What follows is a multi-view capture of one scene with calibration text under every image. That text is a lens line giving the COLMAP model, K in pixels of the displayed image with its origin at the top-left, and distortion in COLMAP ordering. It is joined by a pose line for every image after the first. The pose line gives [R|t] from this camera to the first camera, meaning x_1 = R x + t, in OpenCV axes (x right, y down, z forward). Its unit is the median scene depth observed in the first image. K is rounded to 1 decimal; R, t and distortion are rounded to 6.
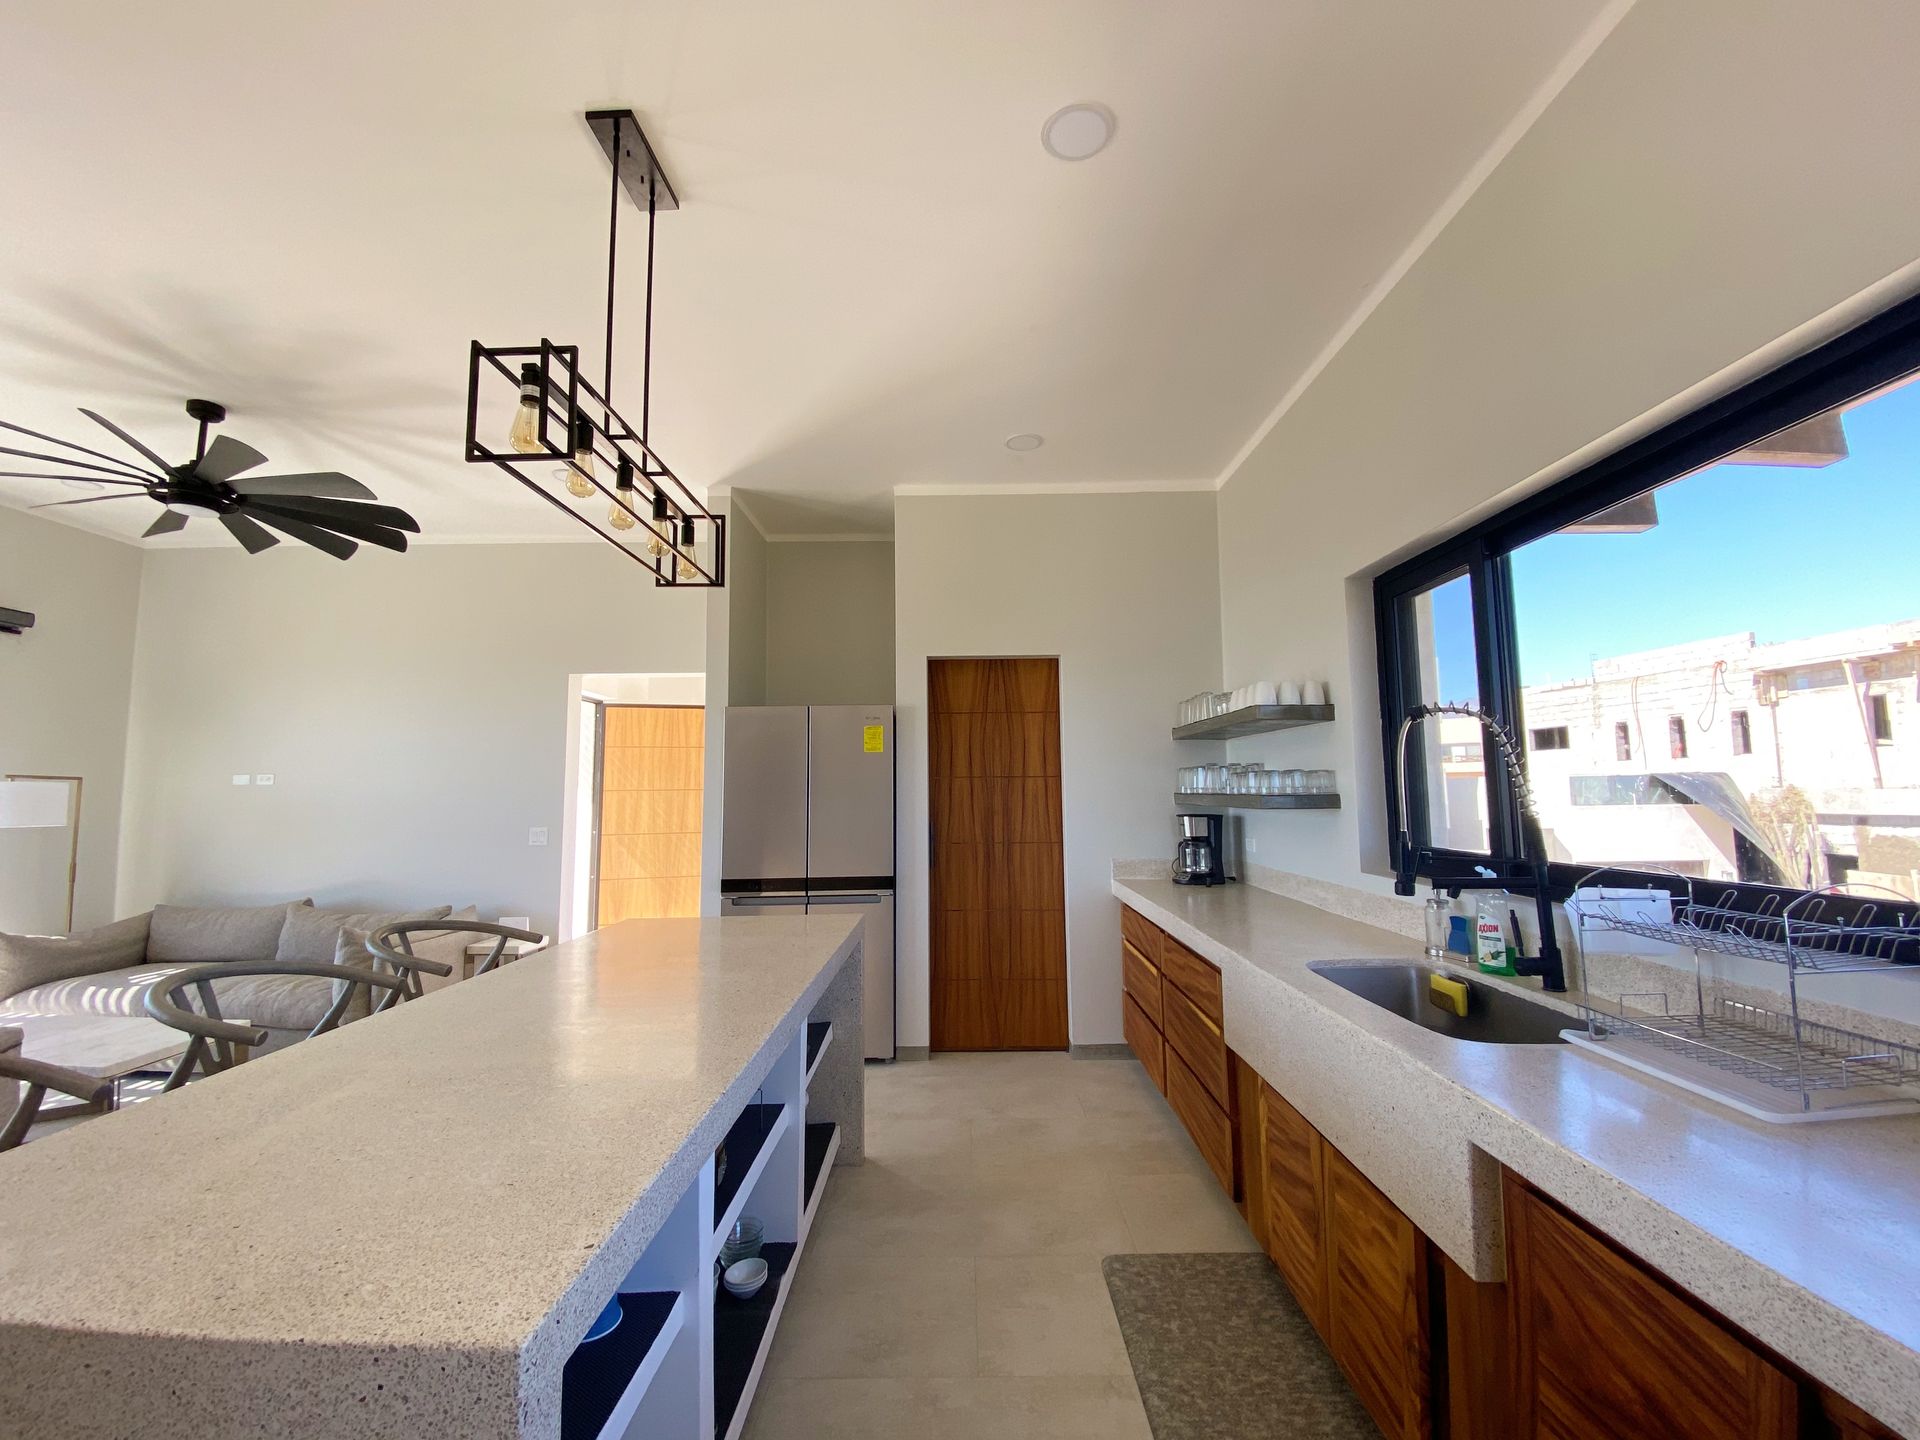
lens RADIAL K [[782.5, 0, 964.7], [0, 782.5, 724.1], [0, 0, 1]] dist [0.001183, 0.000038]
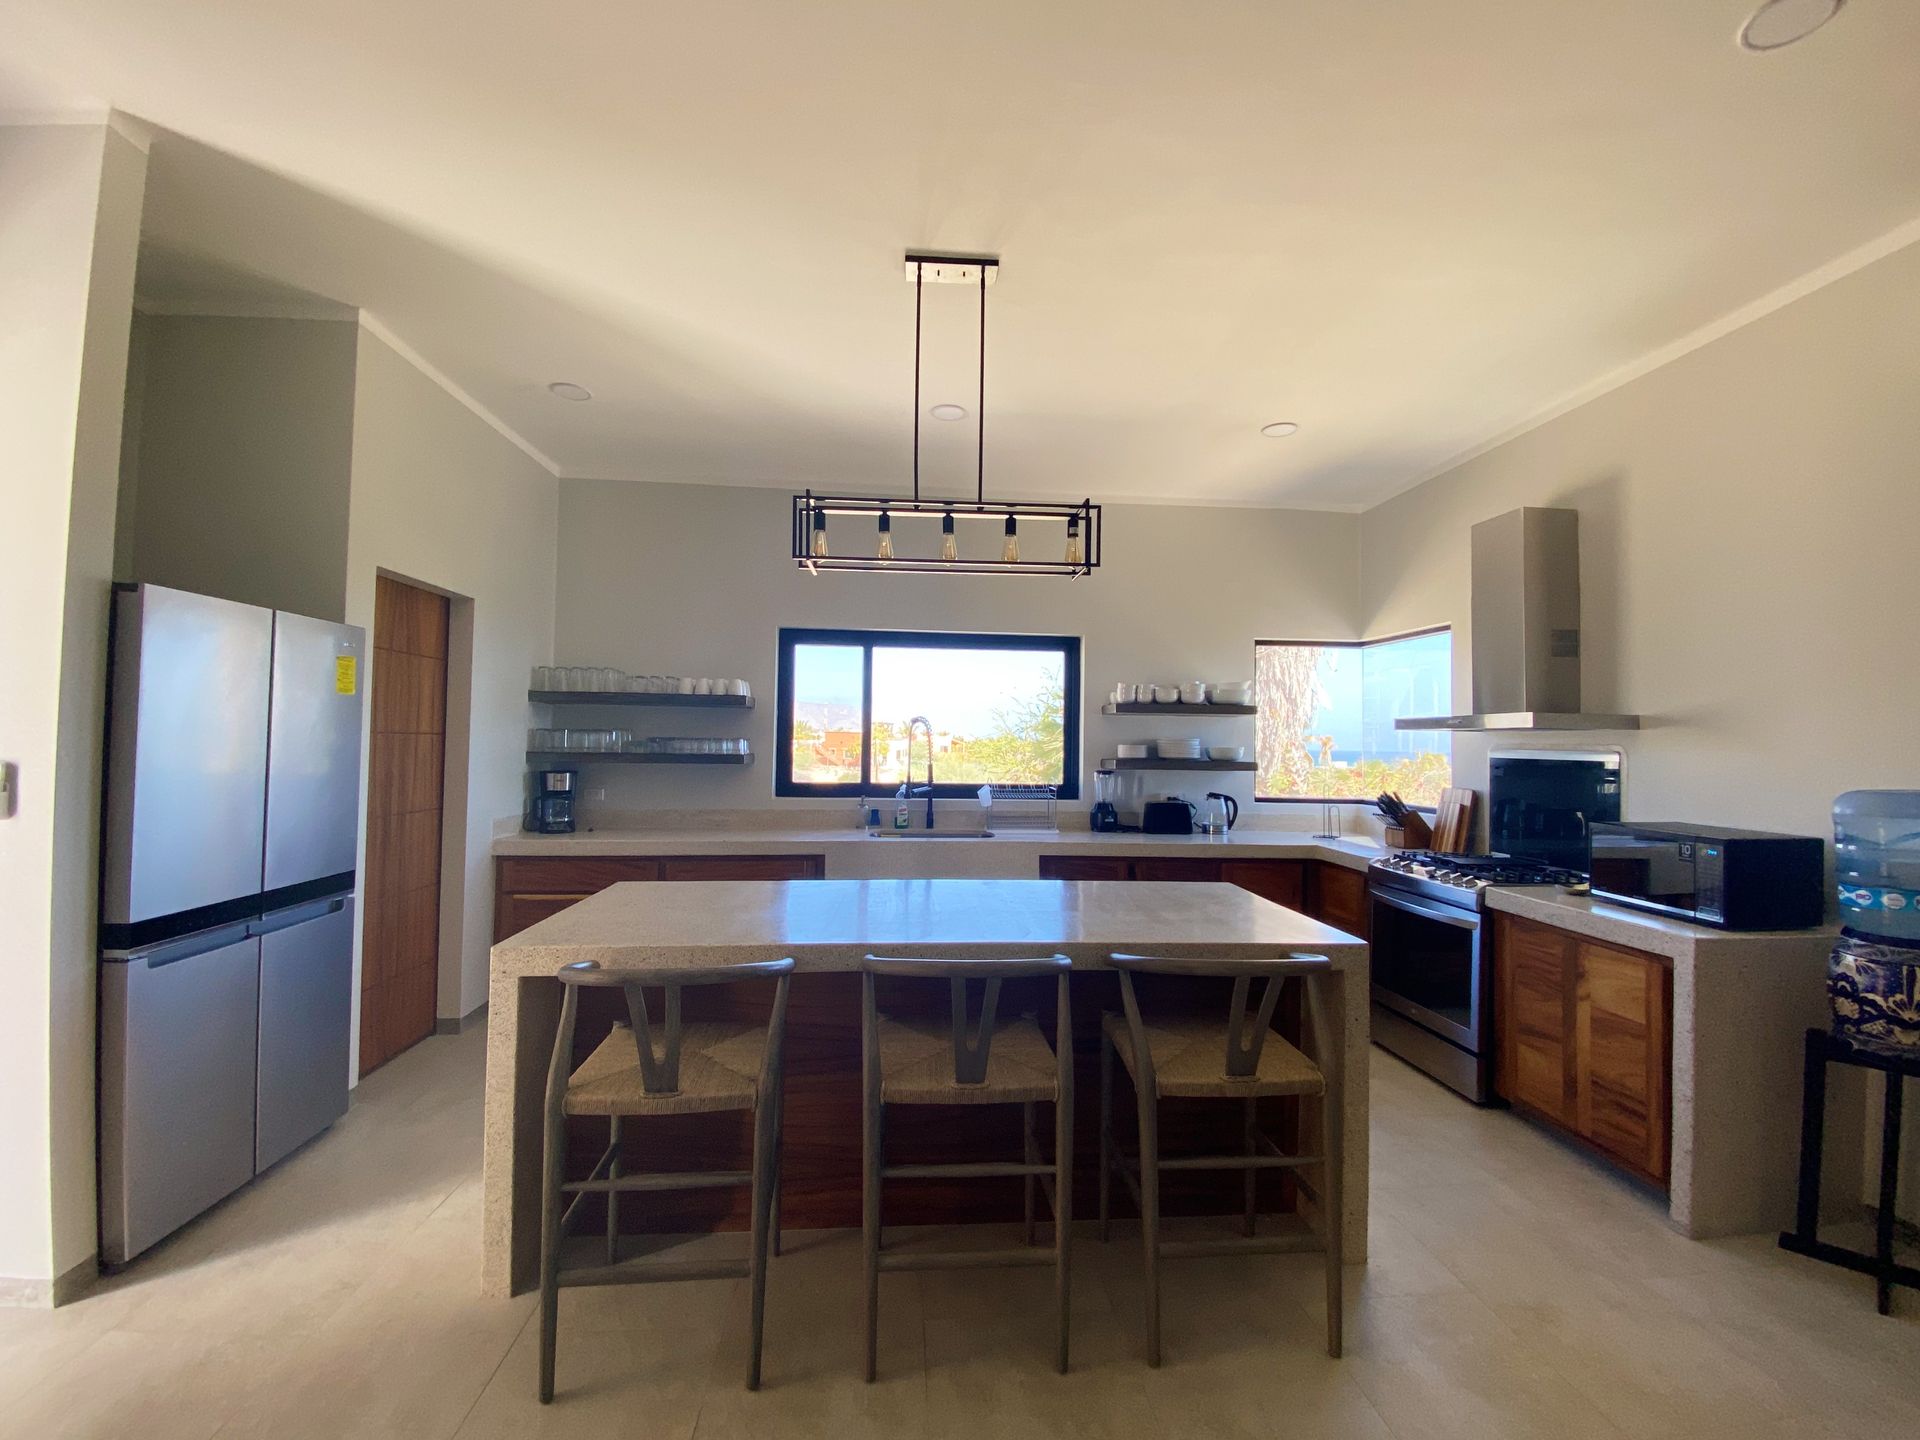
lens RADIAL K [[782.5, 0, 960.4], [0, 782.5, 722.6], [0, 0, 1]] dist [0.001183, 0.000038]
pose [[-0.084509, 0.028876, 0.996004, -0.811124], [-0.103646, 0.993903, -0.037609, 0.028244], [-0.991018, -0.106410, -0.081001, 0.497846]]
